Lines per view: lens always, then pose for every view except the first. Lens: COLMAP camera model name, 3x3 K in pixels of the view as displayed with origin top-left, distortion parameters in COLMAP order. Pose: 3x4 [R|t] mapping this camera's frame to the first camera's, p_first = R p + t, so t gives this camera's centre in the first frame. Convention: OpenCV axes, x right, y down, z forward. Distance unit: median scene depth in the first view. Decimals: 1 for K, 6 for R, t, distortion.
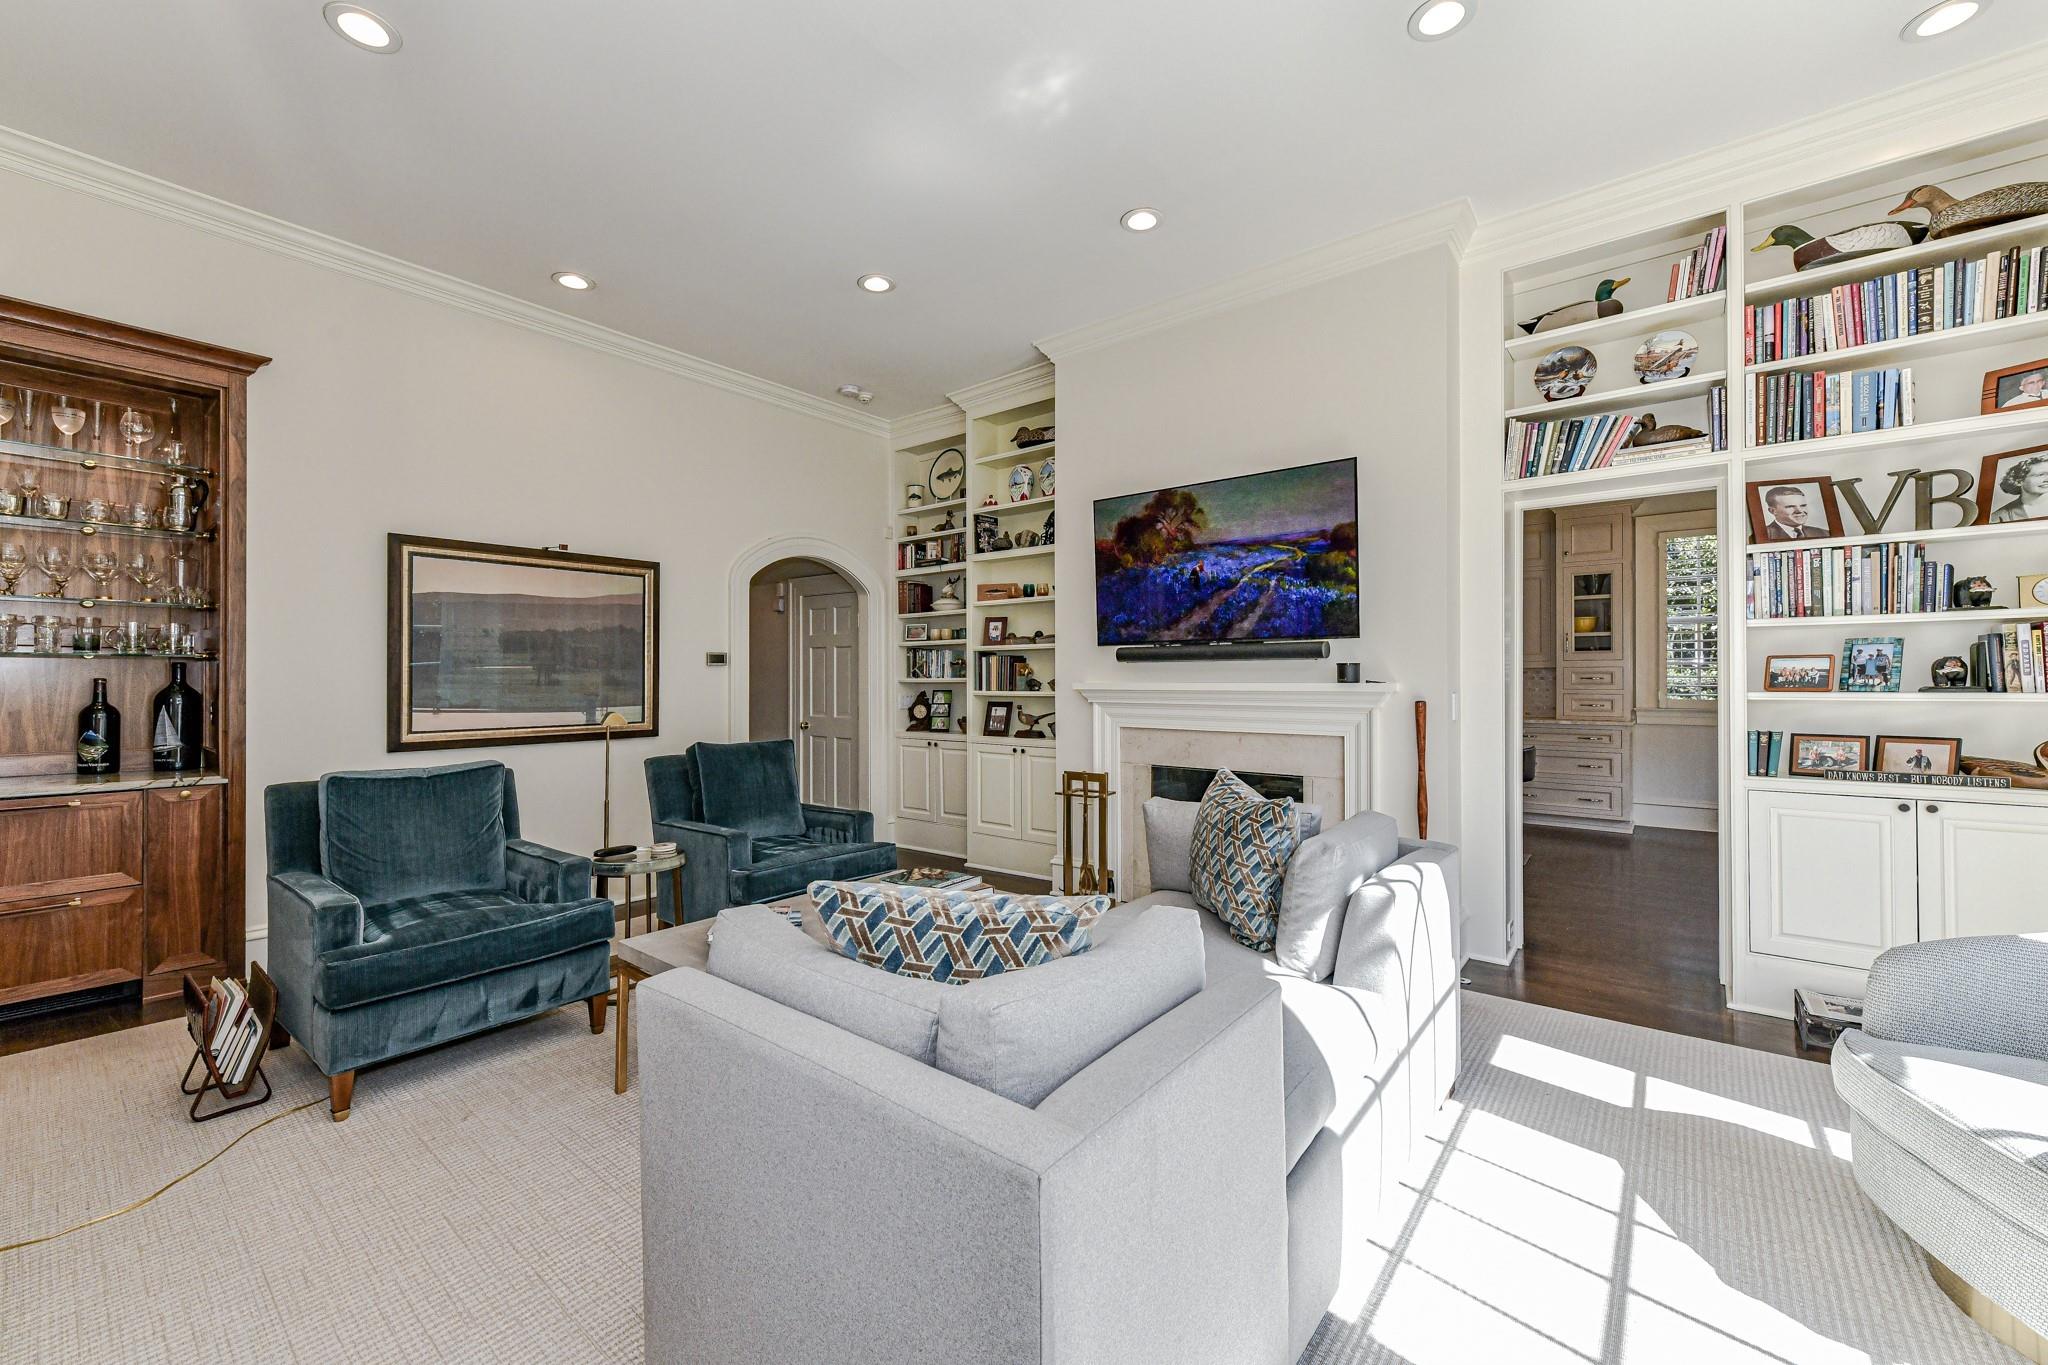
lens RADIAL K [[821.9, 0, 1020.6], [0, 821.9, 679.9], [0, 0, 1]] dist [0.009427, -0.001225]
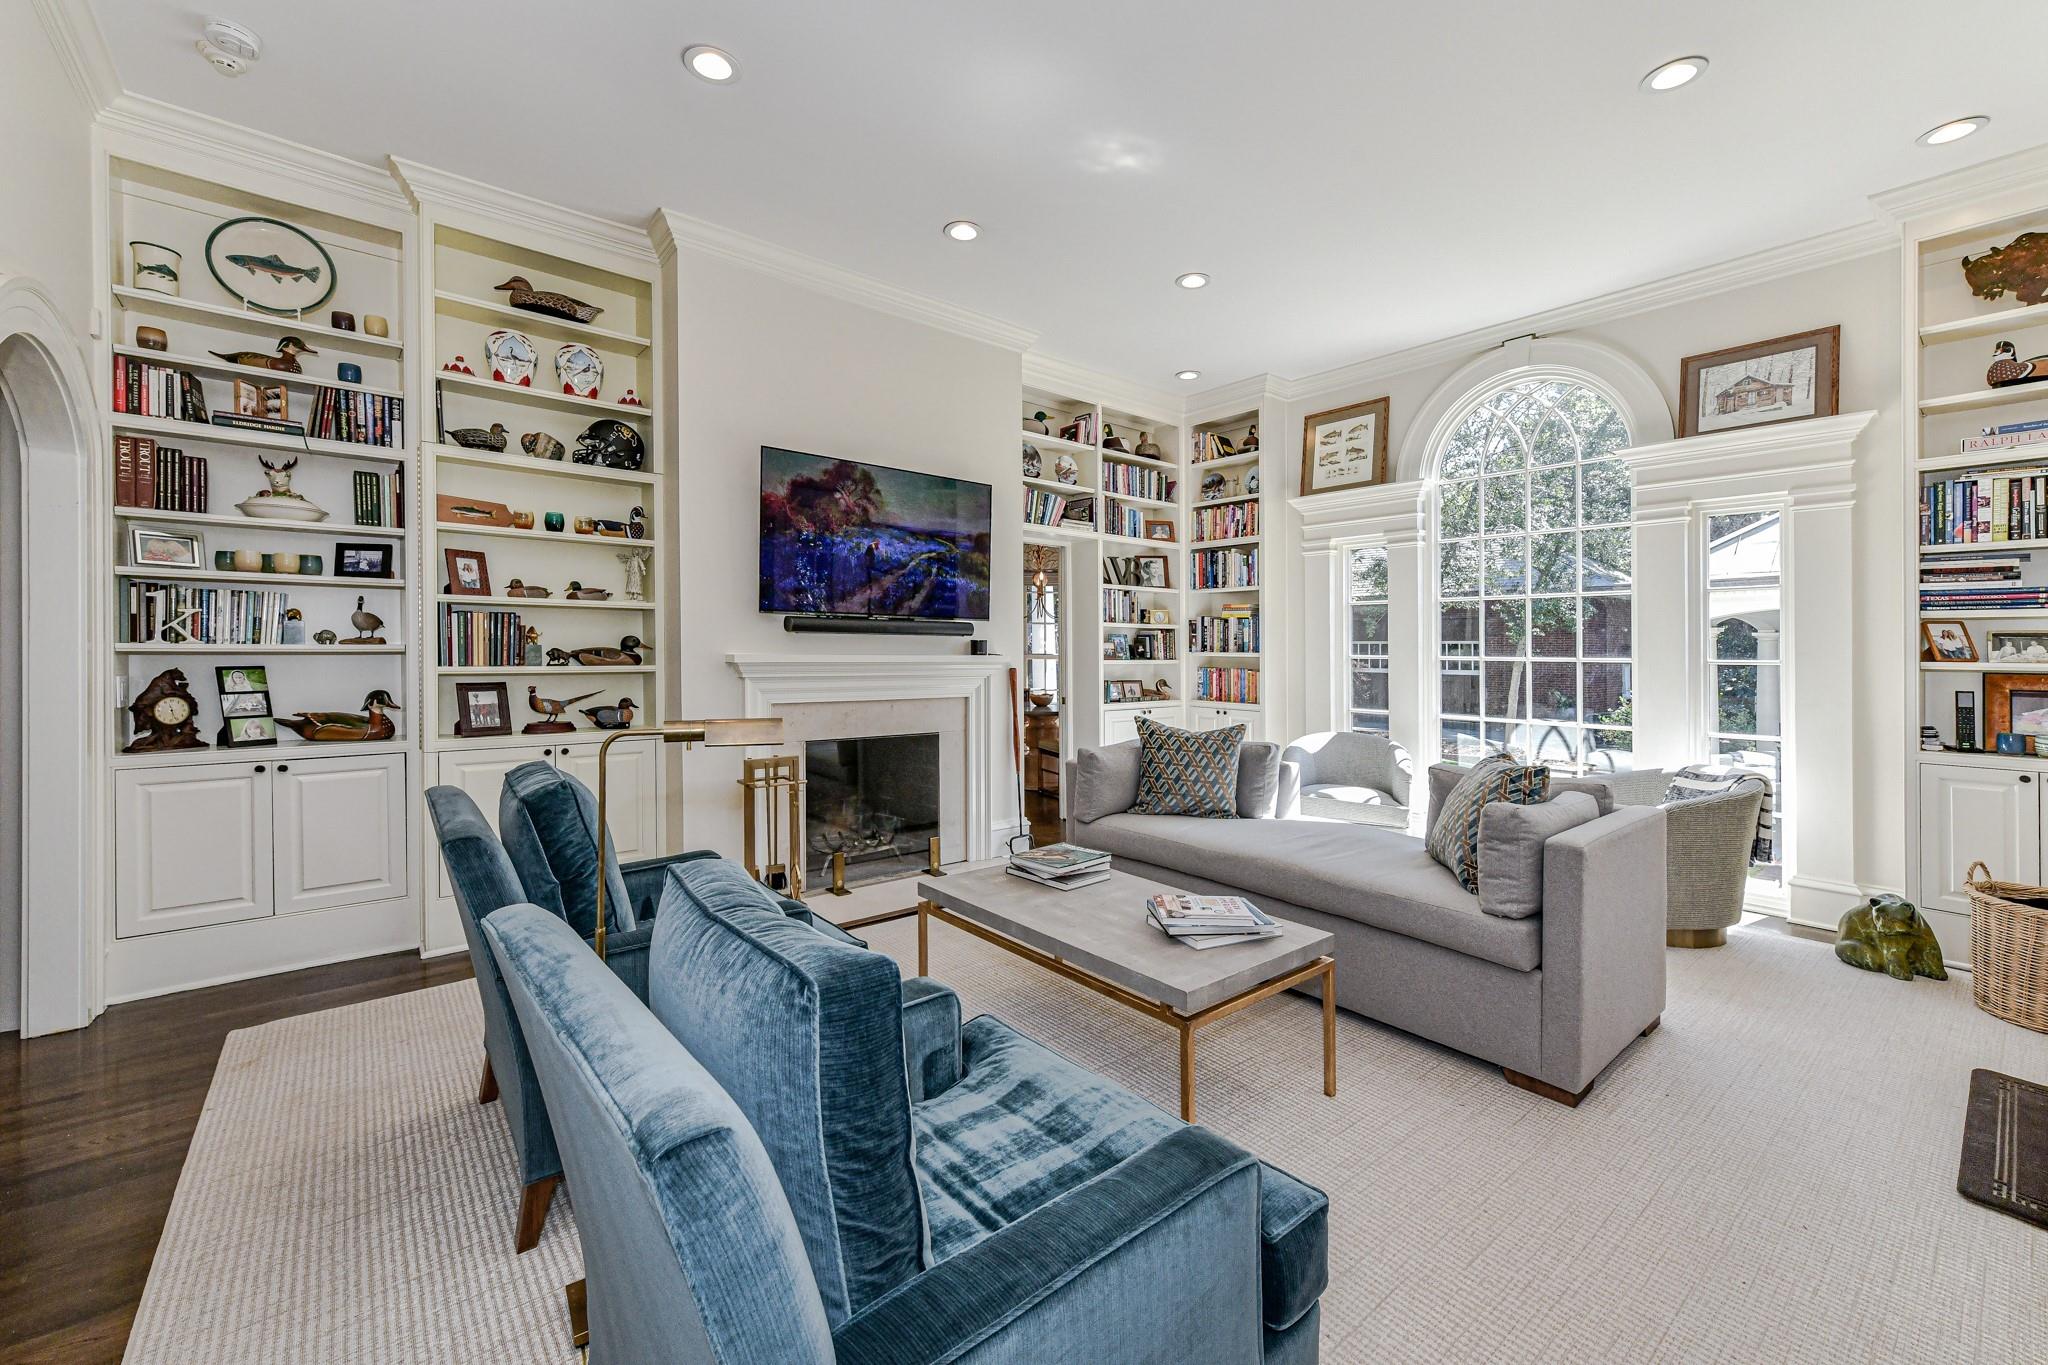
lens RADIAL K [[821.9, 0, 1017.7], [0, 821.9, 649.1], [0, 0, 1]] dist [0.009427, -0.001225]
pose [[0.199288, 0.005789, 0.979924, -0.721537], [-0.009068, 0.999951, -0.004063, -0.001317], [-0.979899, -0.008076, 0.199331, 0.569581]]
